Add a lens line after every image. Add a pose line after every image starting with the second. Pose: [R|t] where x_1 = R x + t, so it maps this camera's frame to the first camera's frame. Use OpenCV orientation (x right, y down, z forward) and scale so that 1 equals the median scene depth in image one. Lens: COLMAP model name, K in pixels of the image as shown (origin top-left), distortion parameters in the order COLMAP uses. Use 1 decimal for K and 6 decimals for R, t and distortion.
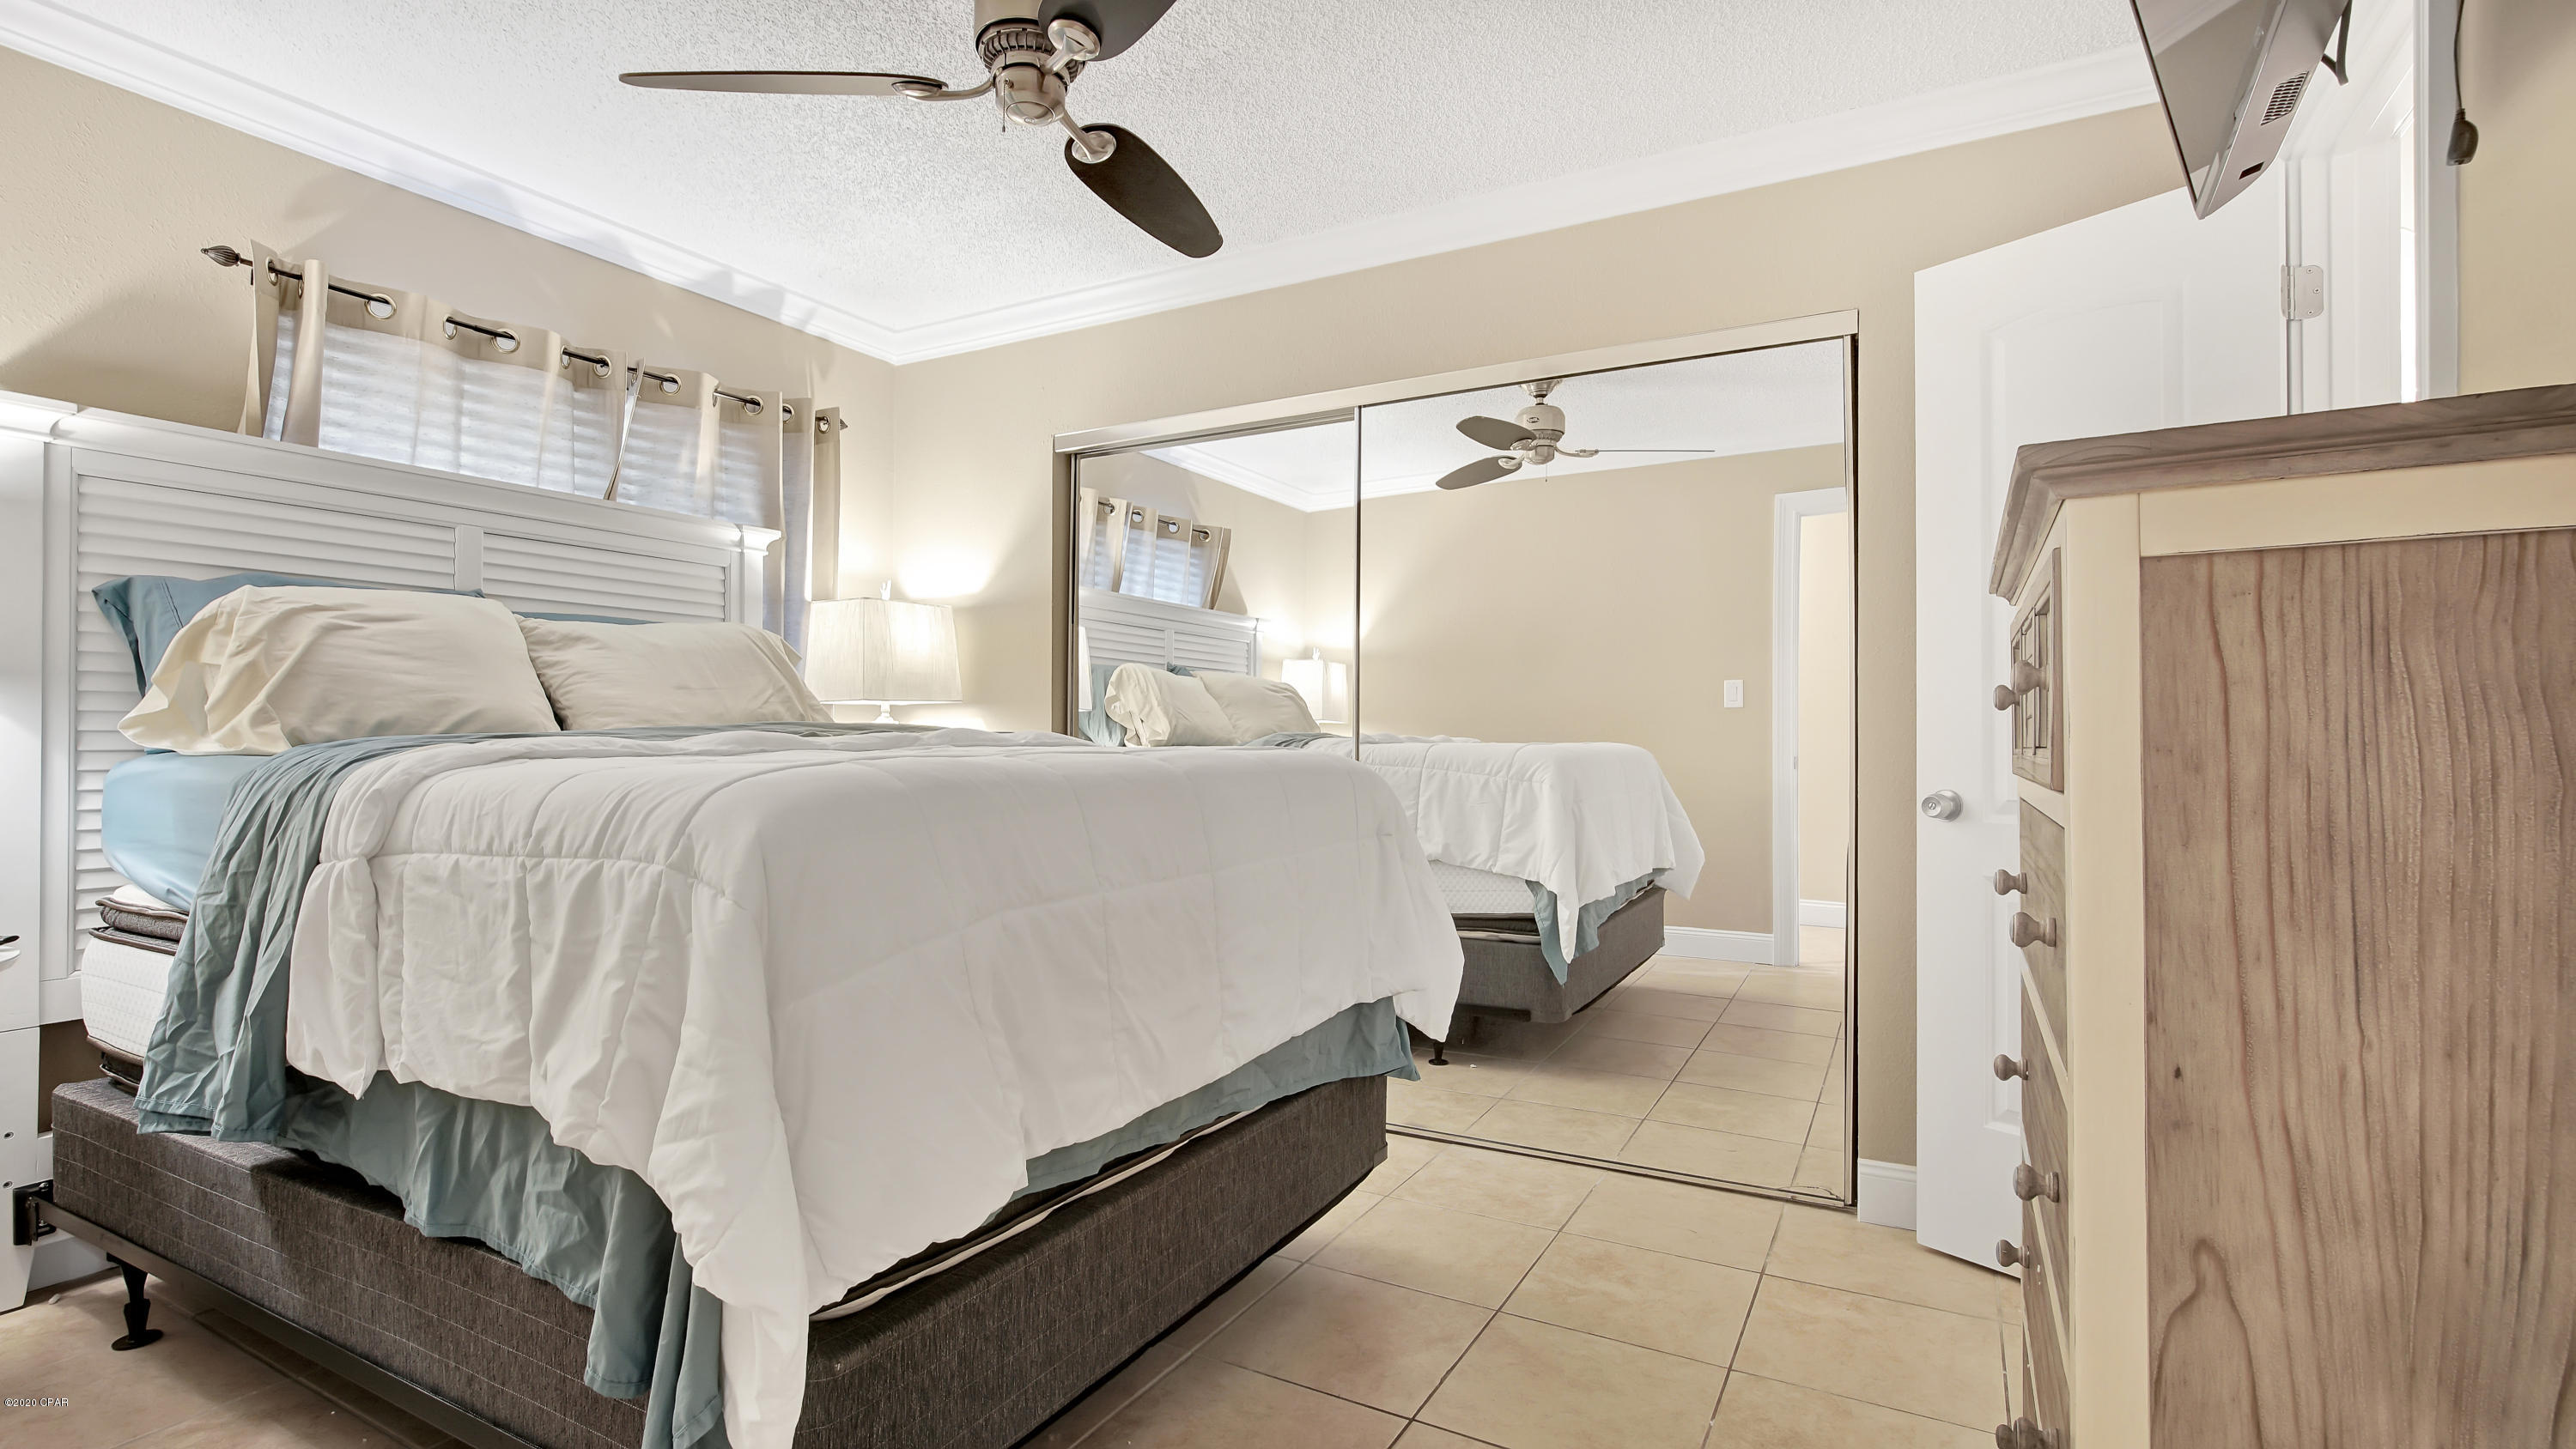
lens RADIAL K [[1211.3, 0, 1276.3], [0, 1211.3, 702.2], [0, 0, 1]] dist [-0.024812, 0.009465]
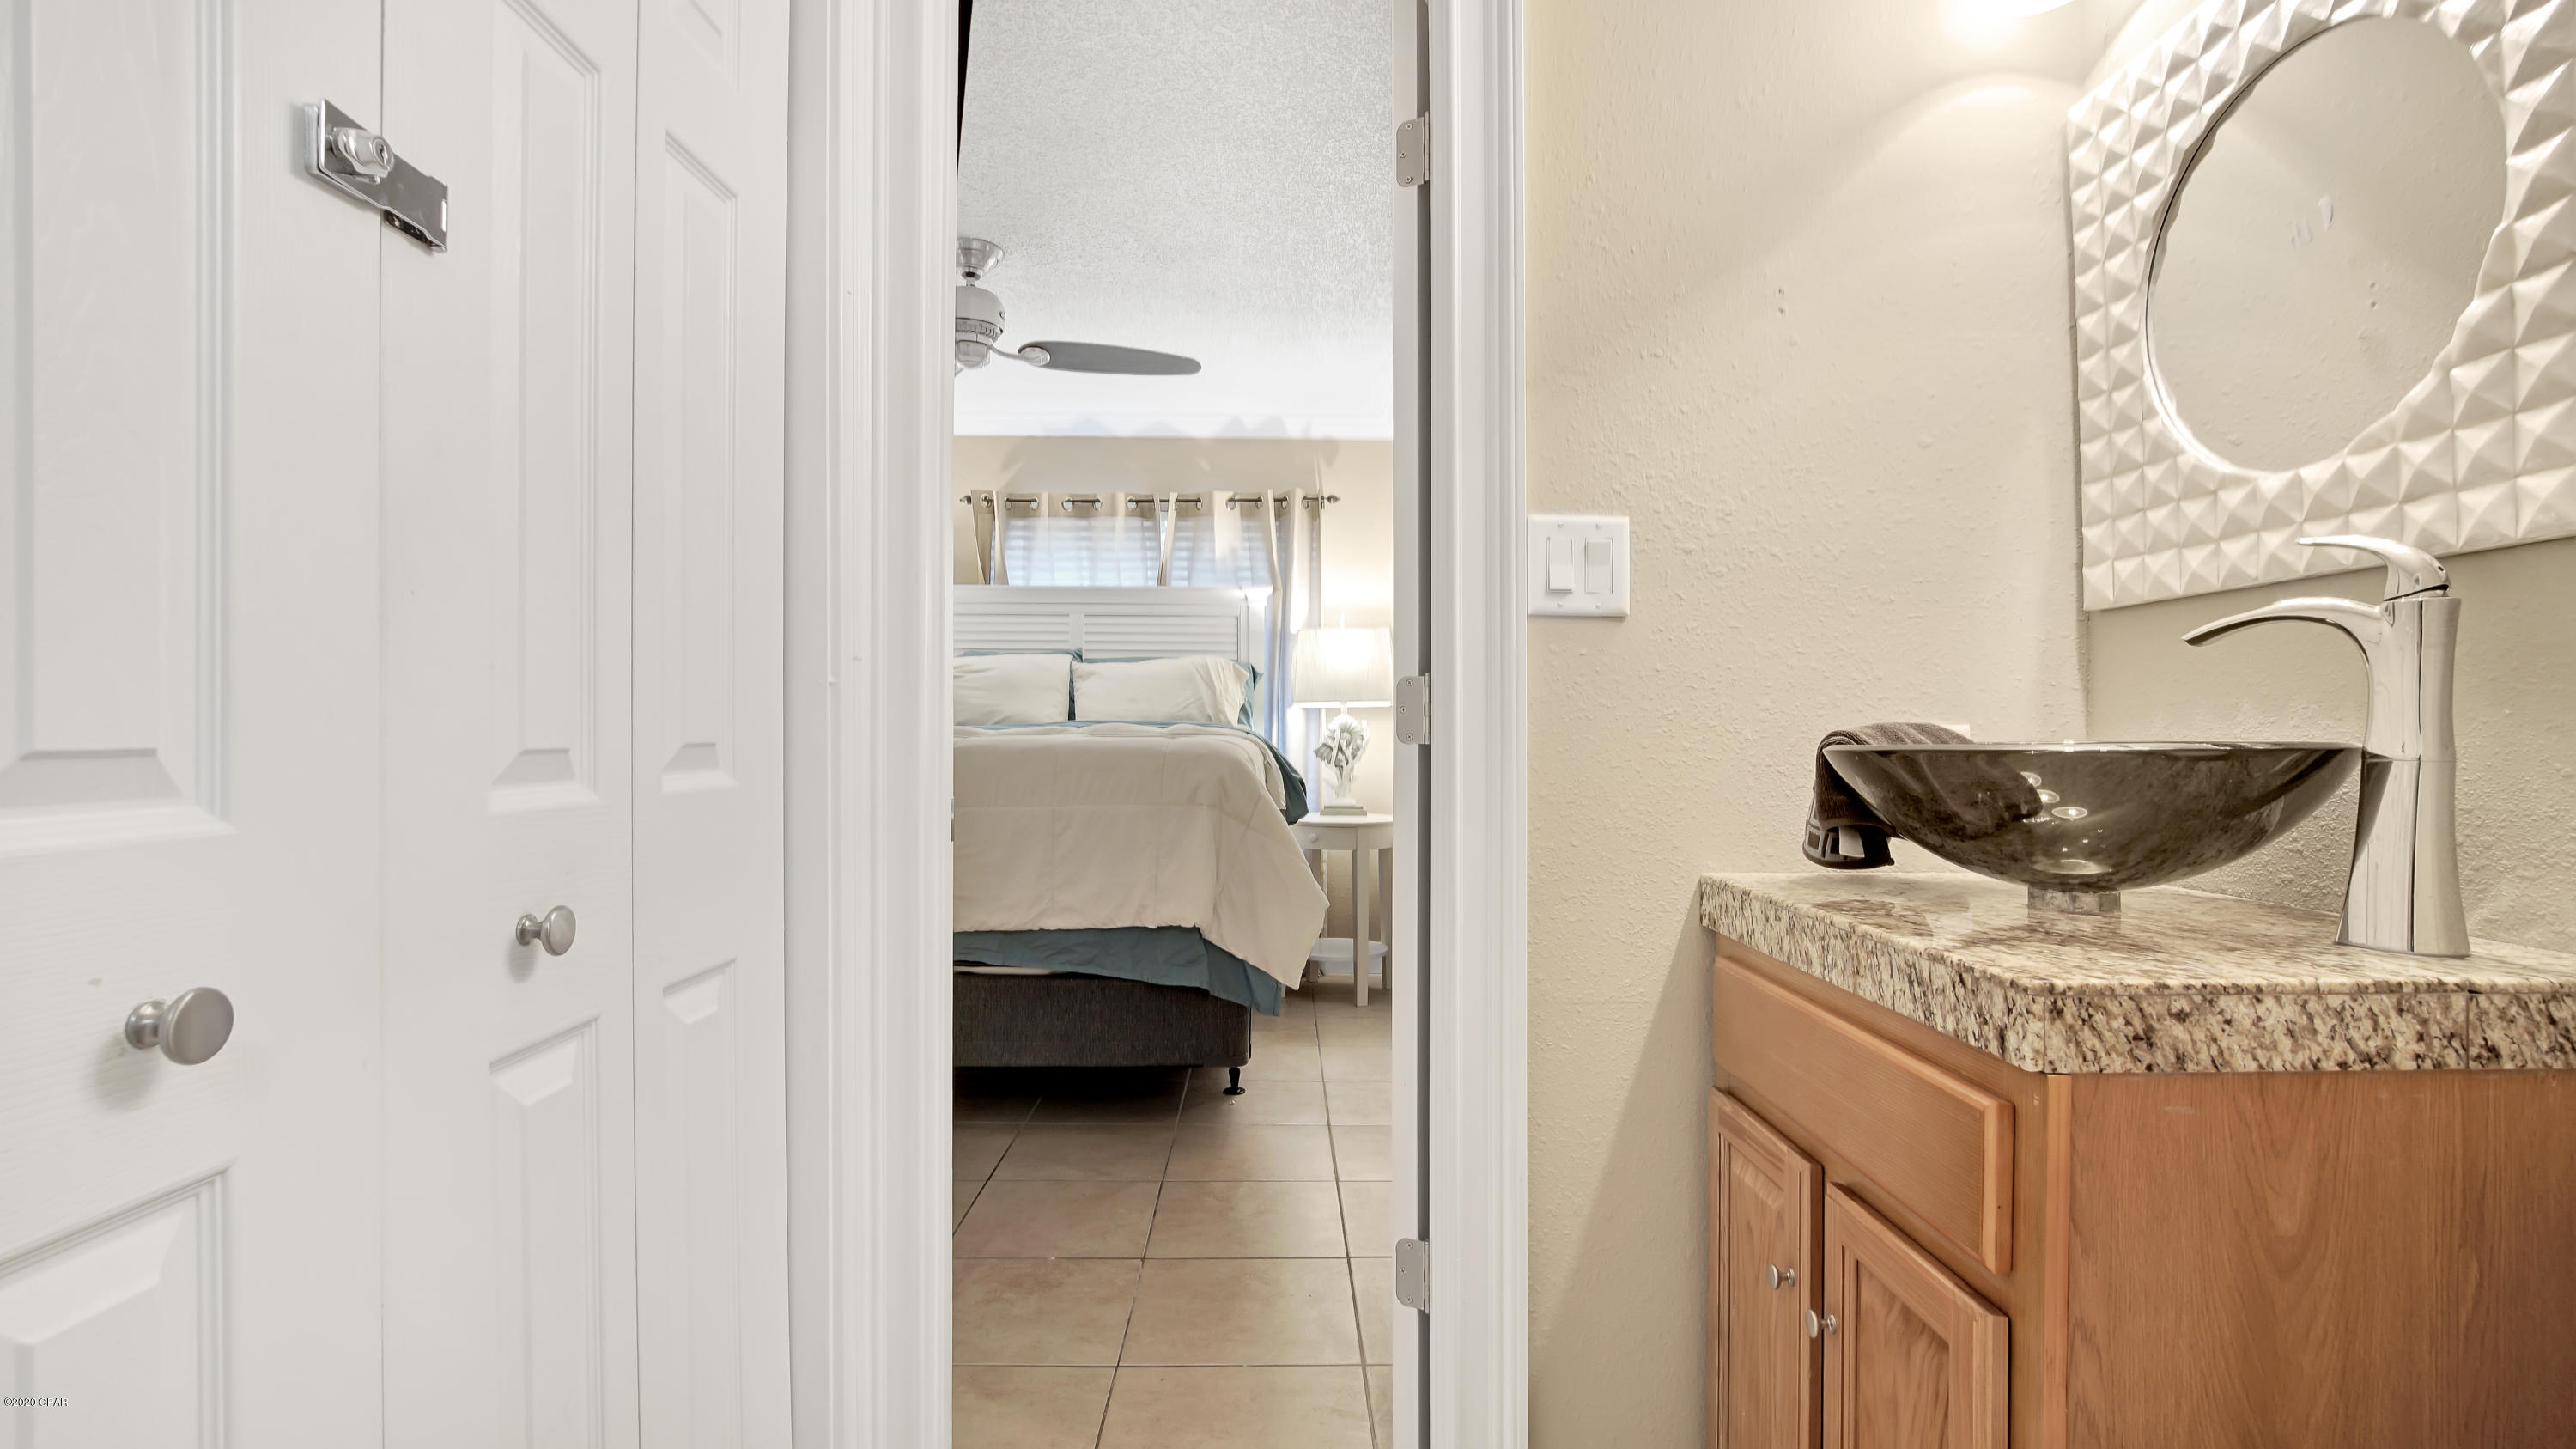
lens RADIAL K [[1211.7, 0, 1276.3], [0, 1211.7, 702.2], [0, 0, 1]] dist [-0.024812, 0.009465]
pose [[0.490657, -0.009331, -0.871303, 0.985779], [0.020515, 0.999789, 0.000845, -0.006482], [0.871111, -0.018290, 0.490745, 0.339697]]
